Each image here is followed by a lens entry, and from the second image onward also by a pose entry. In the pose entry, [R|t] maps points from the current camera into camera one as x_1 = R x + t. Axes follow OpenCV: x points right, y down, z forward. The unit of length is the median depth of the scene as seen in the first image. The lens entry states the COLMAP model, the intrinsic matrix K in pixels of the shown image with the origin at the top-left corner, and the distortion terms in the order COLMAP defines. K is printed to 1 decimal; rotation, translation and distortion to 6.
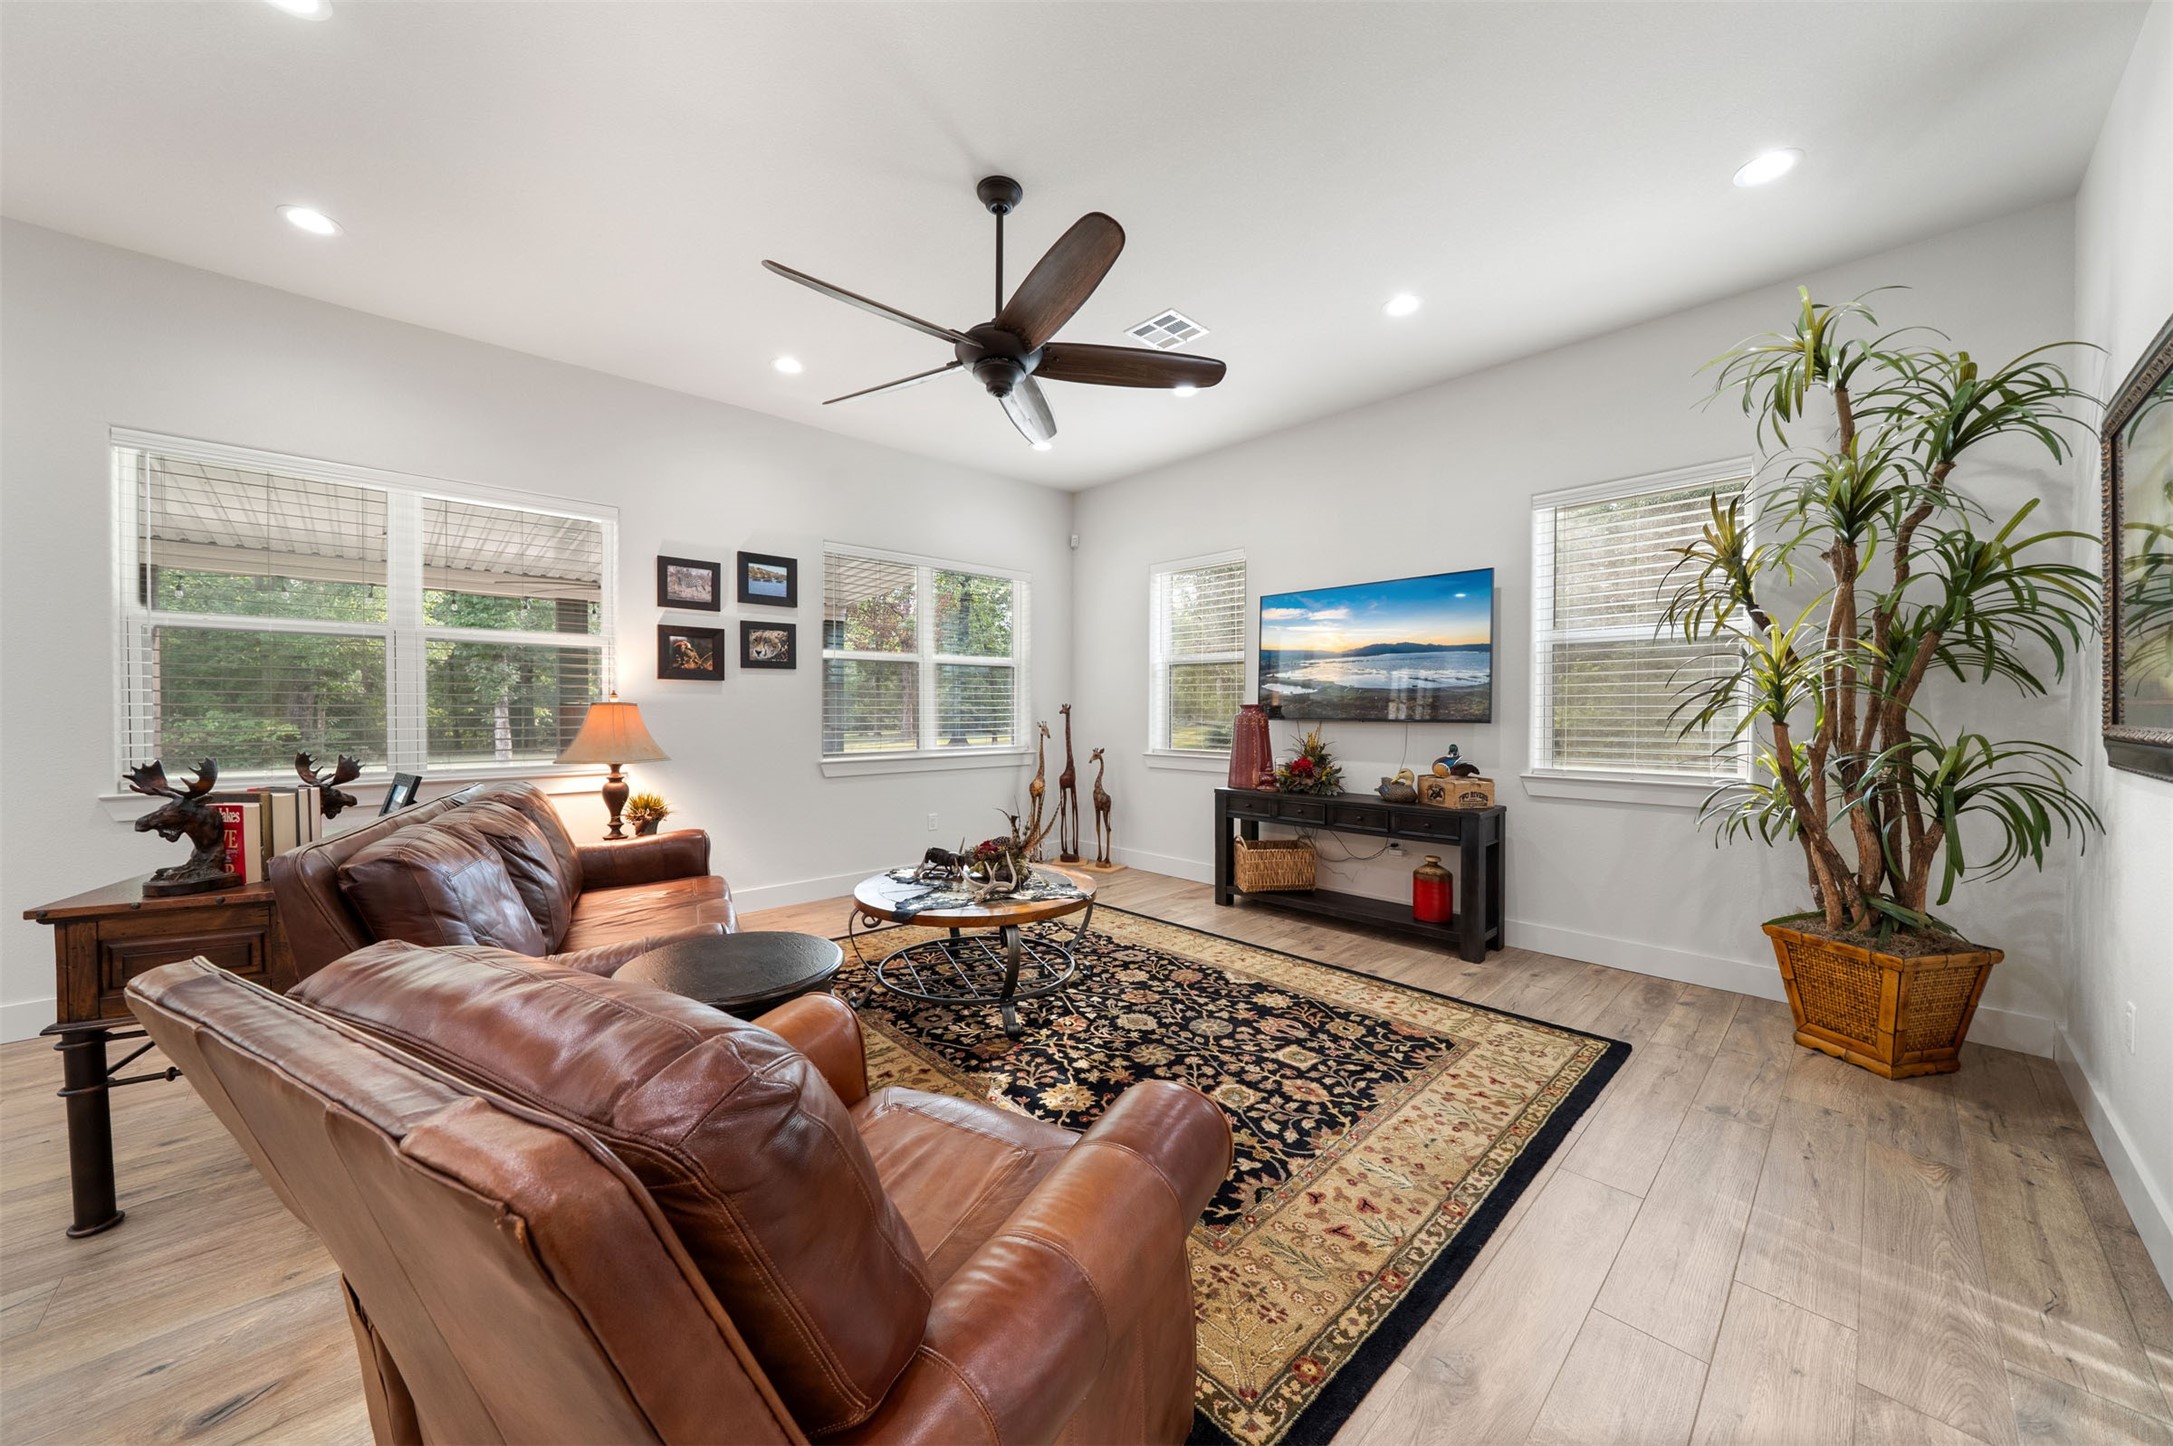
lens RADIAL K [[756.3, 0, 1082.6], [0, 756.3, 713.5], [0, 0, 1]] dist [-0.000169, -0.000004]
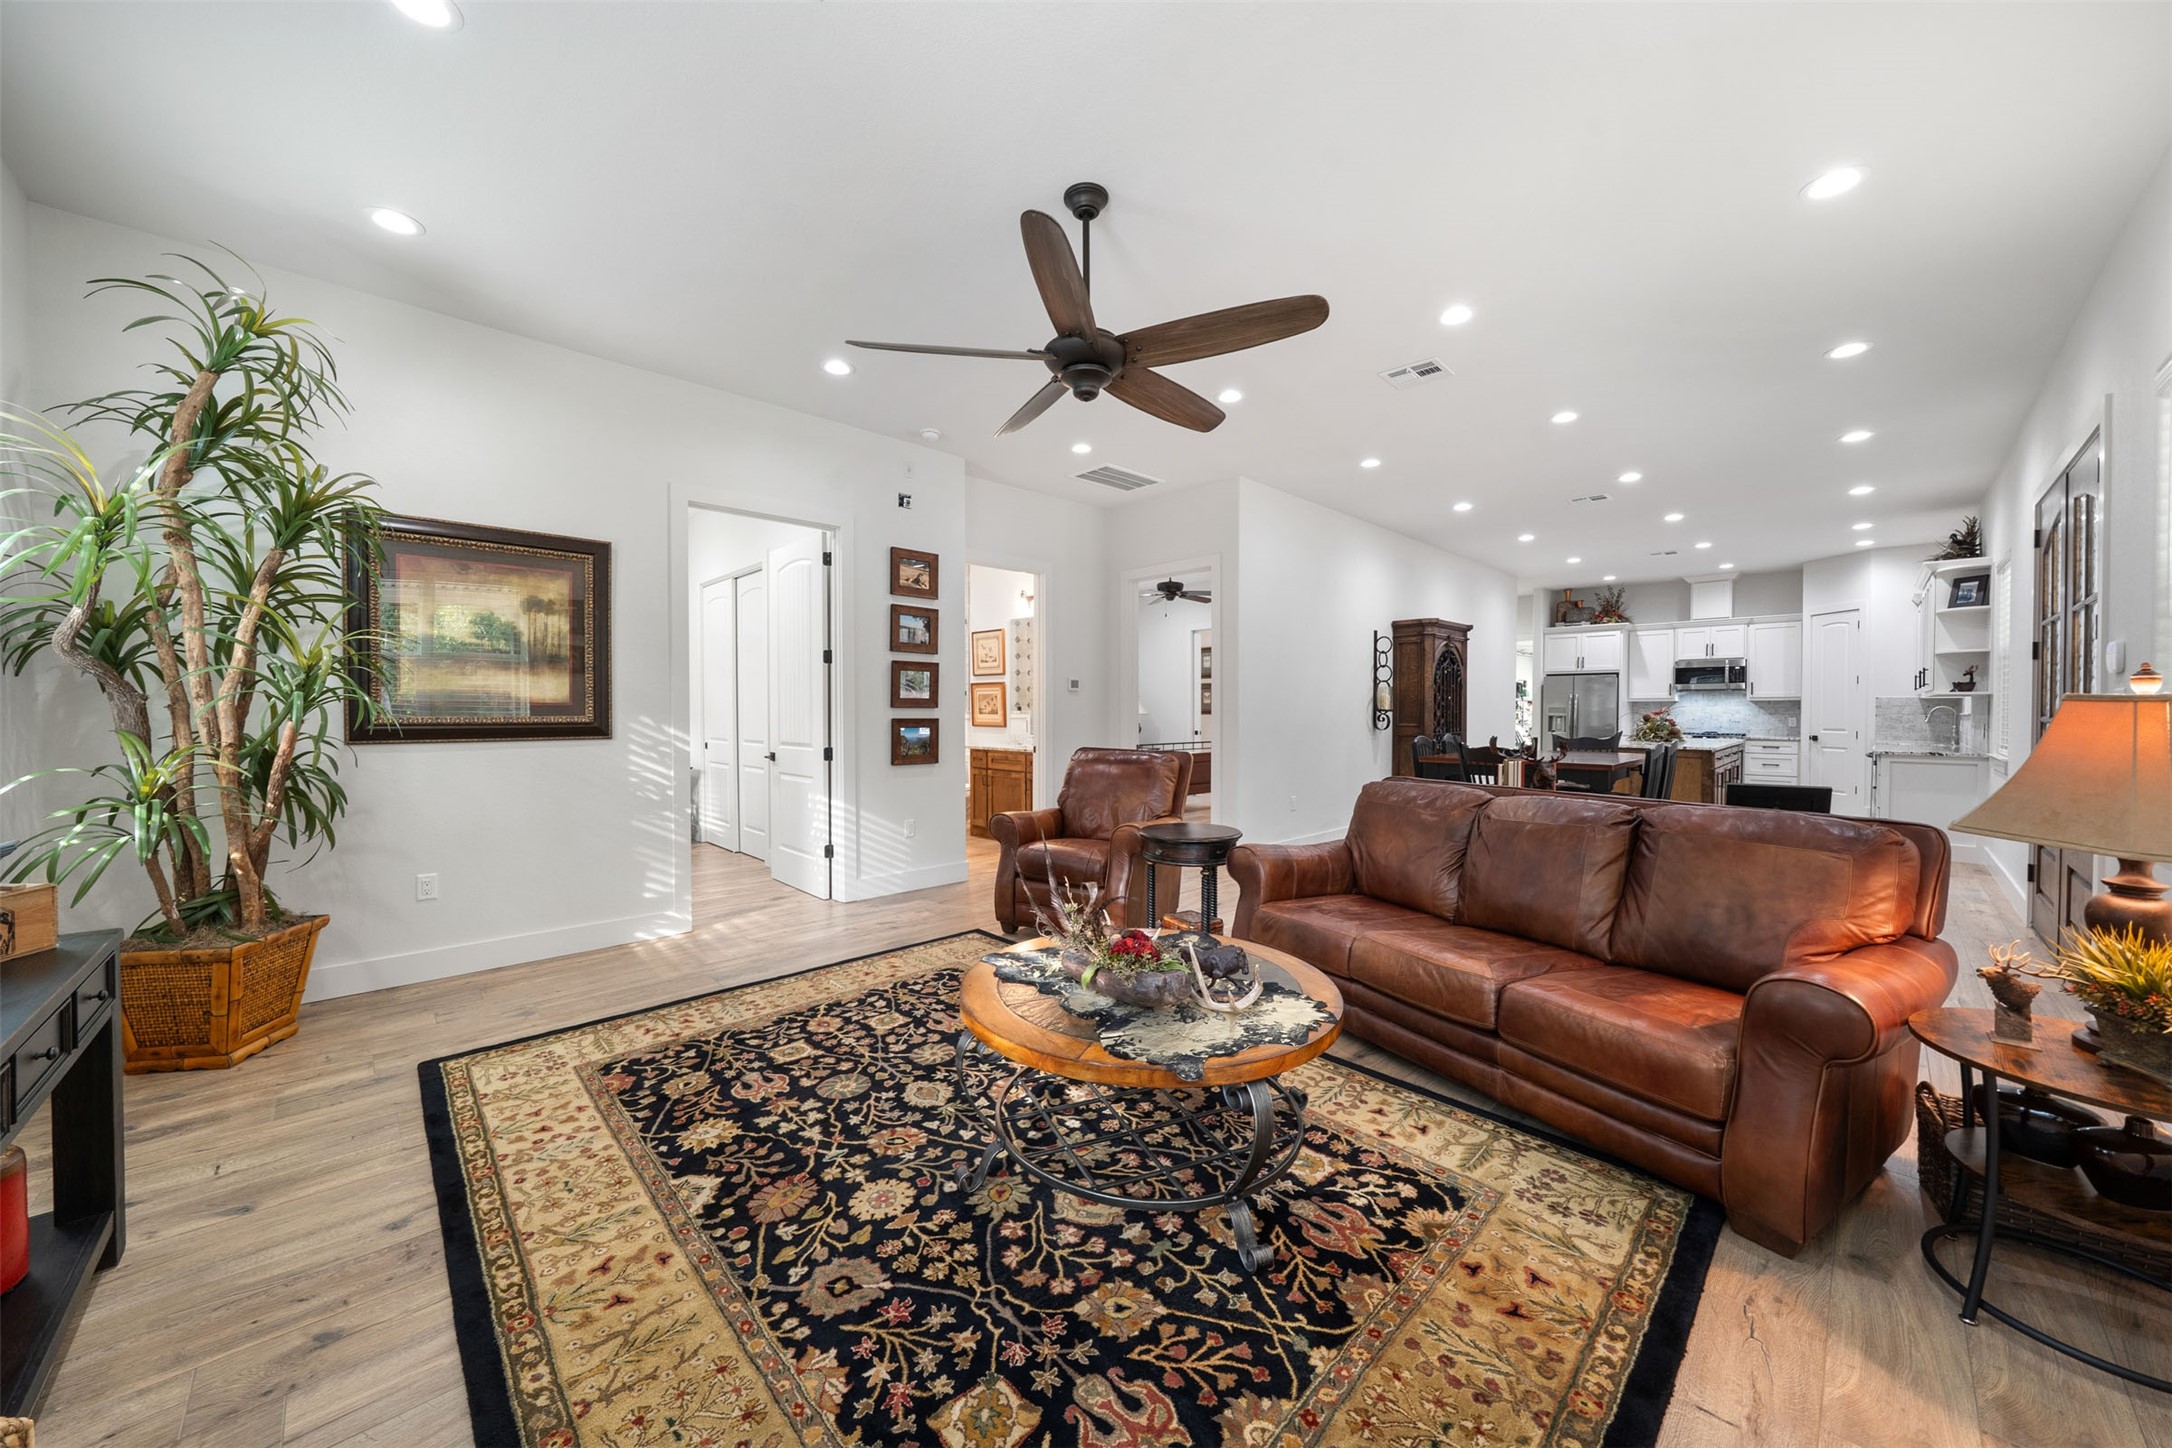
lens RADIAL K [[757.9, 0, 1092.7], [0, 757.9, 720.2], [0, 0, 1]] dist [-0.006356, -0.000043]
pose [[-0.999714, -0.002109, -0.023841, -0.086478], [-0.002602, 0.999783, 0.020646, -0.011240], [0.023792, 0.020702, -0.999503, 1.840939]]
